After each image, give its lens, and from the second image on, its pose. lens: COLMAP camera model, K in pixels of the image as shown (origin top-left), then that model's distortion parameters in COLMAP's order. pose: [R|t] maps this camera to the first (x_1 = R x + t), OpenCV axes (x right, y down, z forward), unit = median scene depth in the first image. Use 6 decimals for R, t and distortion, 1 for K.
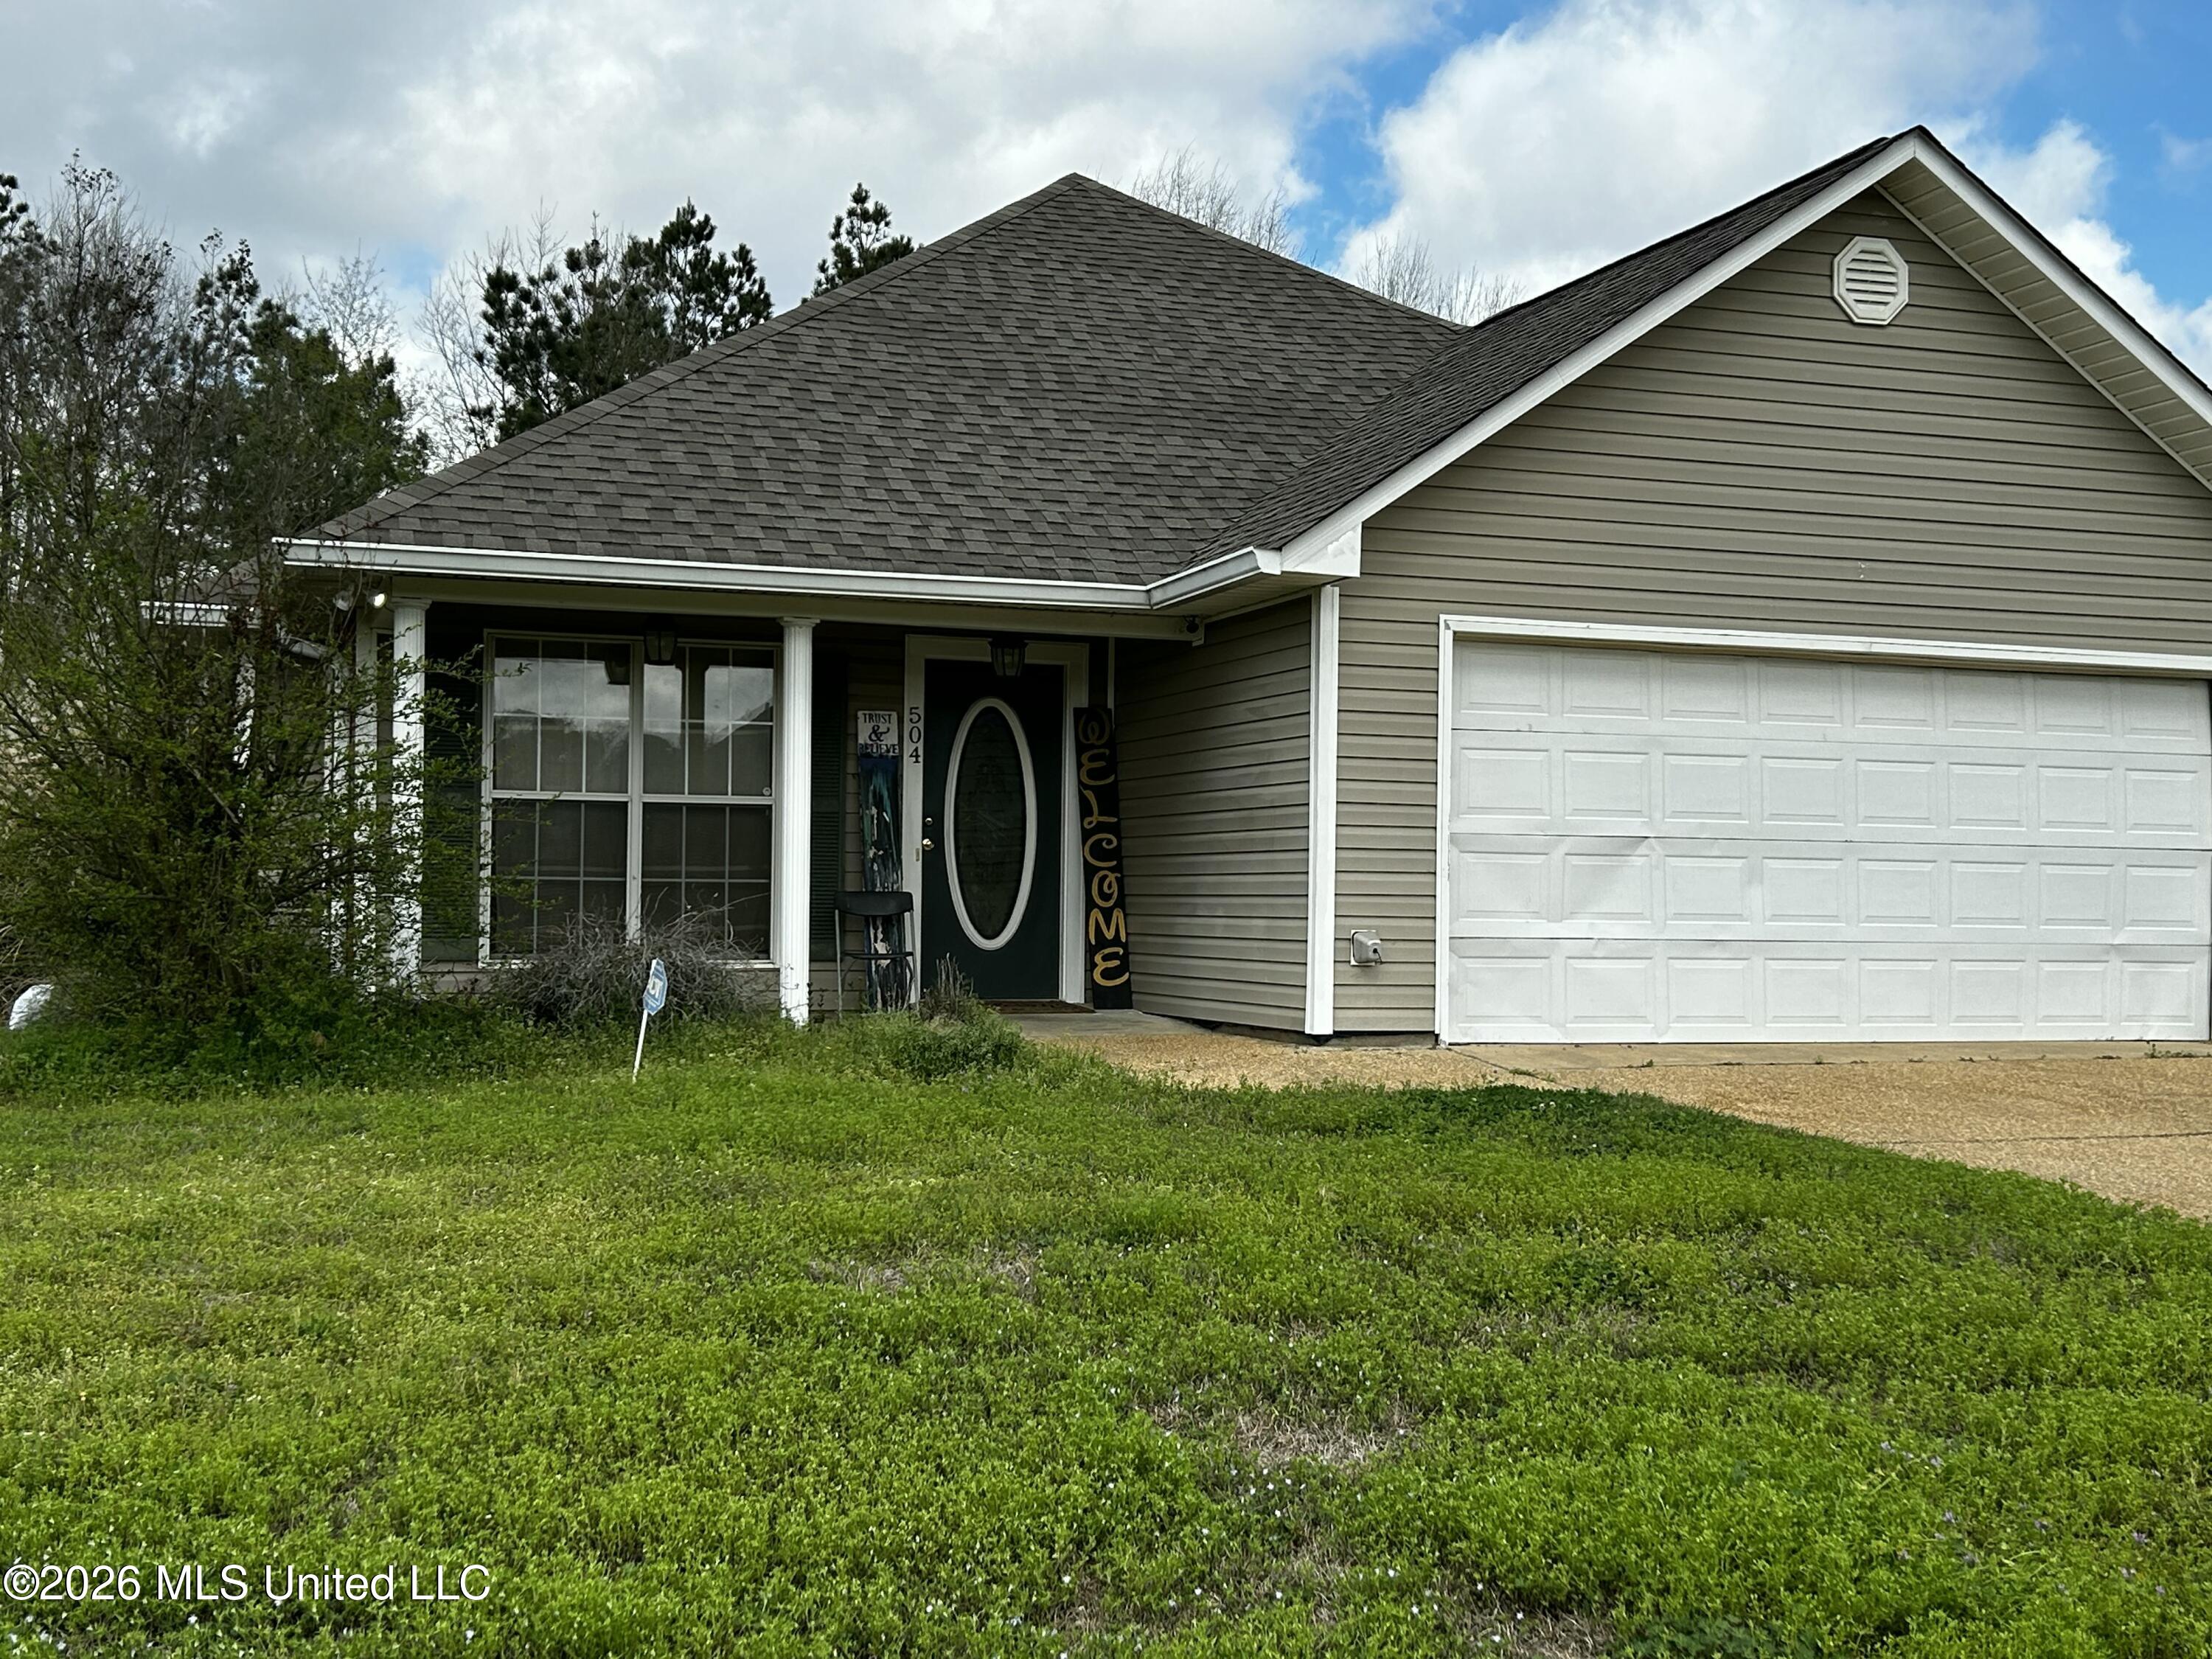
lens RADIAL K [[2670.0, 0, 1063.1], [0, 2670.0, 825.3], [0, 0, 1]] dist [0.130558, -0.356229]
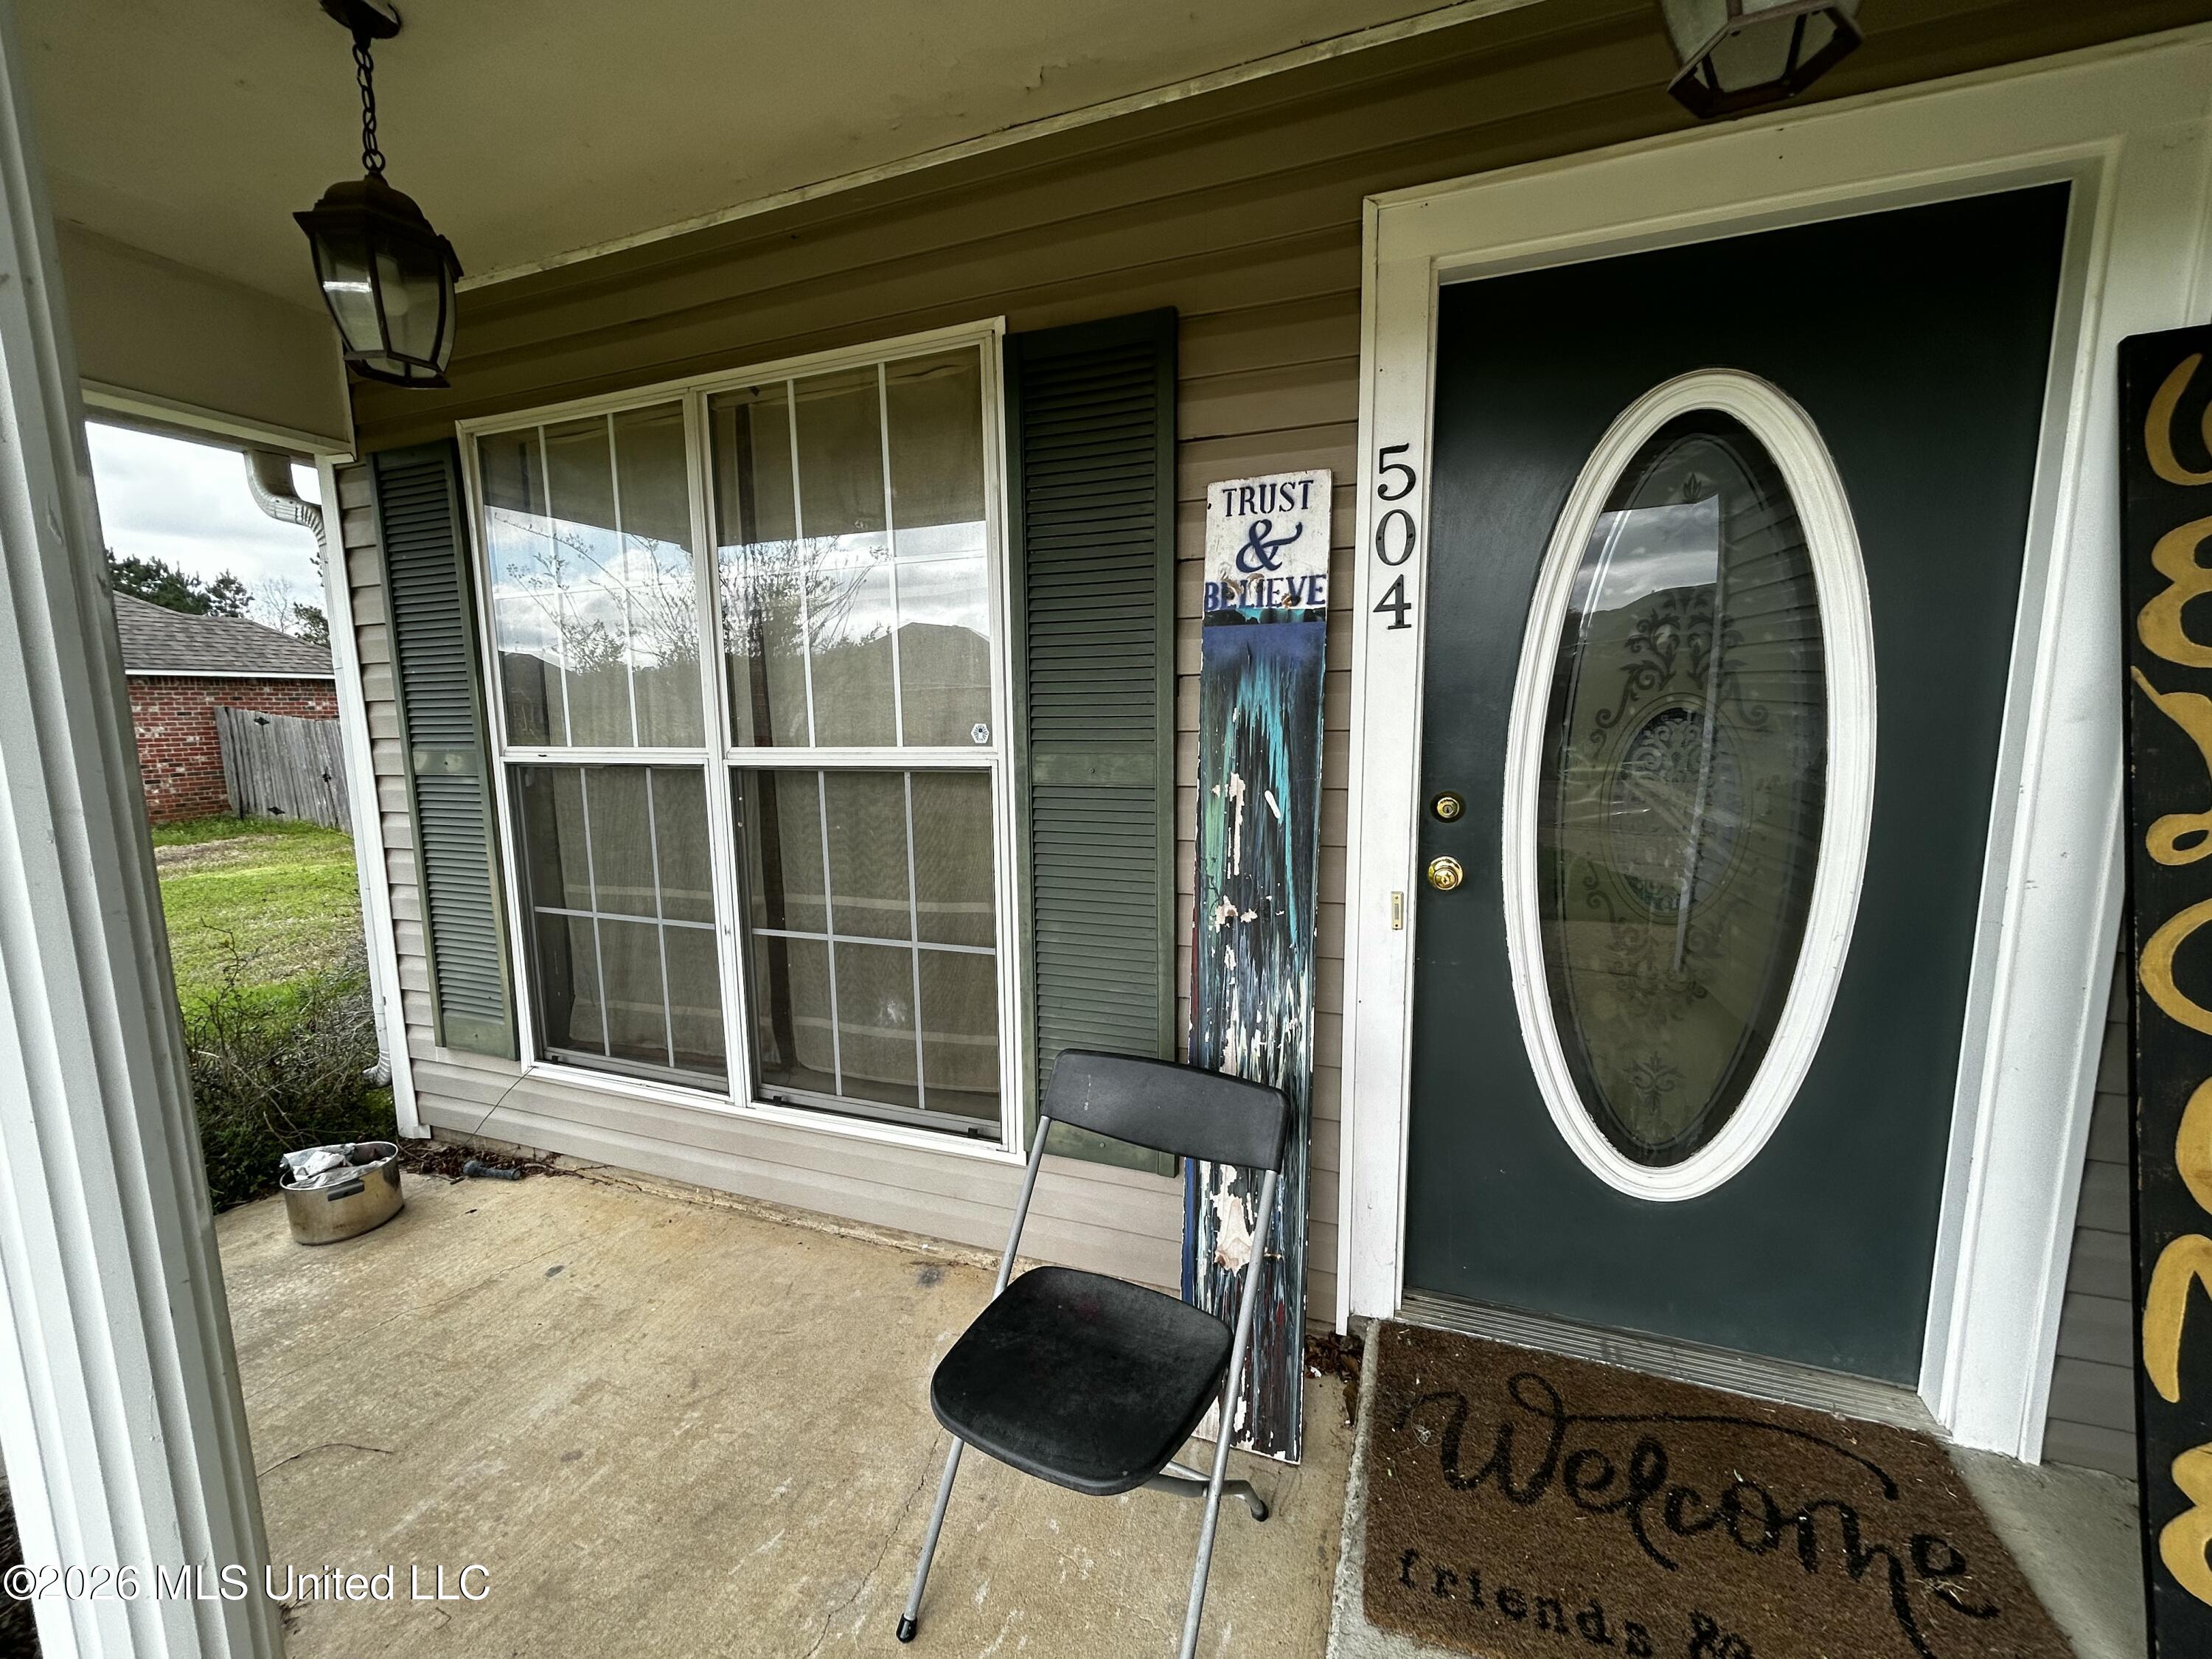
lens RADIAL K [[887.8, 0, 1103.8], [0, 887.8, 827.1], [0, 0, 1]] dist [0.001338, -0.000136]
pose [[0.776239, 0.061153, -0.627466, -0.016055], [0.042702, 0.987898, 0.149108, -0.019411], [0.628991, -0.142538, 0.764234, 1.006050]]
